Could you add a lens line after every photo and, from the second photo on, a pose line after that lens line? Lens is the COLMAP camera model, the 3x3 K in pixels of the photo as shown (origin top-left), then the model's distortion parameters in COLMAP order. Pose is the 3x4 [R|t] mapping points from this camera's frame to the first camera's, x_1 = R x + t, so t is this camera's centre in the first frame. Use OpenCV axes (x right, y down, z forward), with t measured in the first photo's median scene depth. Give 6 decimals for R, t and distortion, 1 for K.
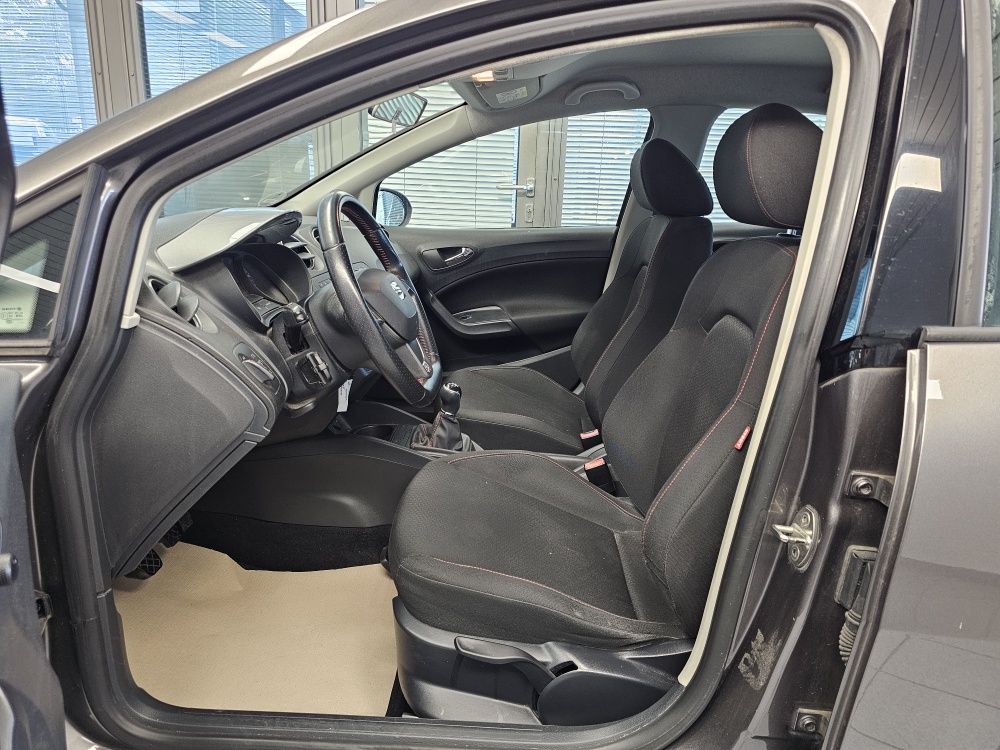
lens RADIAL K [[672.2, 0, 495.5], [0, 672.2, 360.9], [0, 0, 1]] dist [0.038856, -0.046238]
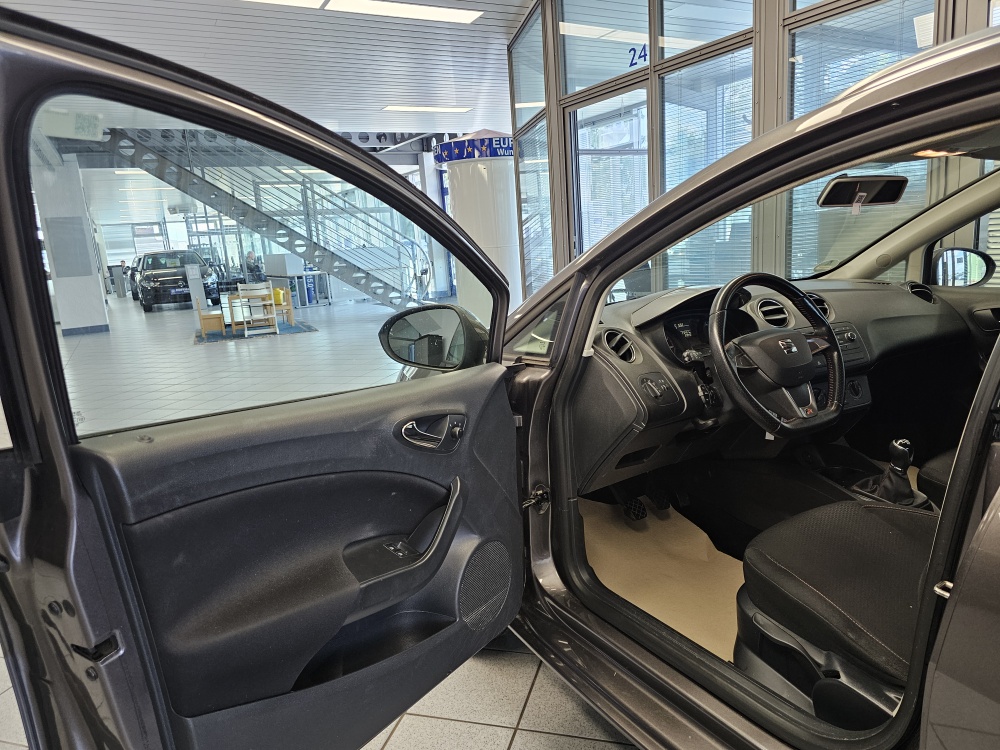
lens RADIAL K [[672.2, 0, 497.8], [0, 672.2, 385.1], [0, 0, 1]] dist [0.038856, -0.046238]
pose [[0.524575, 0.106731, -0.844648, 0.741567], [-0.139833, 0.989439, 0.038183, -0.005199], [0.839802, 0.098080, 0.533959, -0.161897]]
